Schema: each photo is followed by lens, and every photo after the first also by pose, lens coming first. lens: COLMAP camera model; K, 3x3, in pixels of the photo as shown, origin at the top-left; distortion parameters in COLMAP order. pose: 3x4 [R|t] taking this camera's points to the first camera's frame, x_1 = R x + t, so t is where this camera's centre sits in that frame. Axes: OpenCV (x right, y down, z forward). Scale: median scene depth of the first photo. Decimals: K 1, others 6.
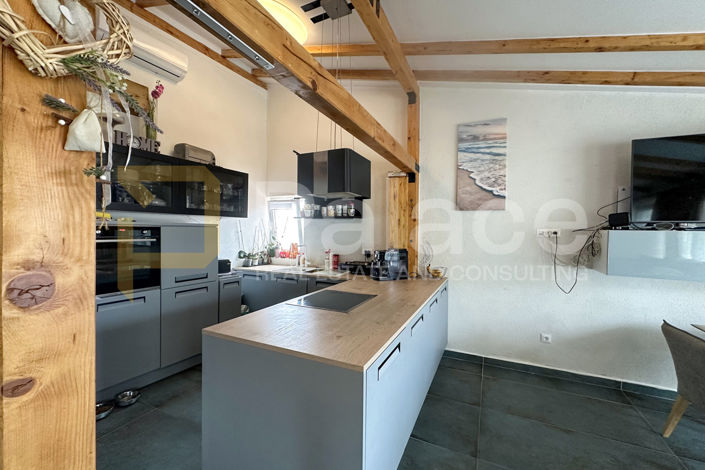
lens RADIAL K [[282.5, 0, 358.0], [0, 282.5, 237.0], [0, 0, 1]] dist [-0.000775, -0.000107]
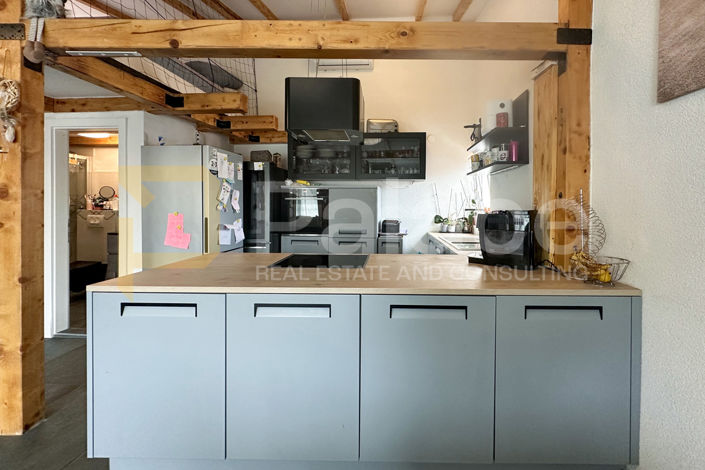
lens RADIAL K [[301.7, 0, 389.5], [0, 301.7, 210.8], [0, 0, 1]] dist [-0.000479, 0.000247]
pose [[0.421552, 0.009305, -0.906757, 0.547575], [-0.020819, 0.999783, 0.000581, 0.046241], [0.906565, 0.018633, 0.421654, 0.538869]]
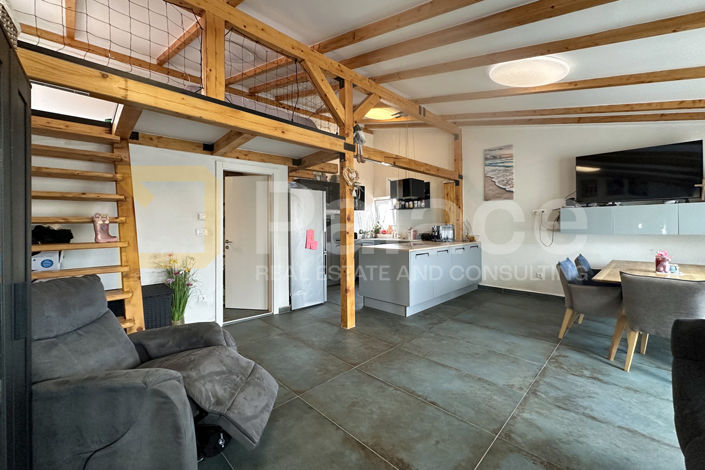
lens RADIAL K [[281.9, 0, 360.4], [0, 281.9, 224.2], [0, 0, 1]] dist [0.000116, 0.000025]
pose [[0.944090, -0.021738, -0.328972, 0.201565], [0.012987, 0.999502, -0.028775, 0.082026], [0.329433, 0.022893, 0.943901, -0.820049]]
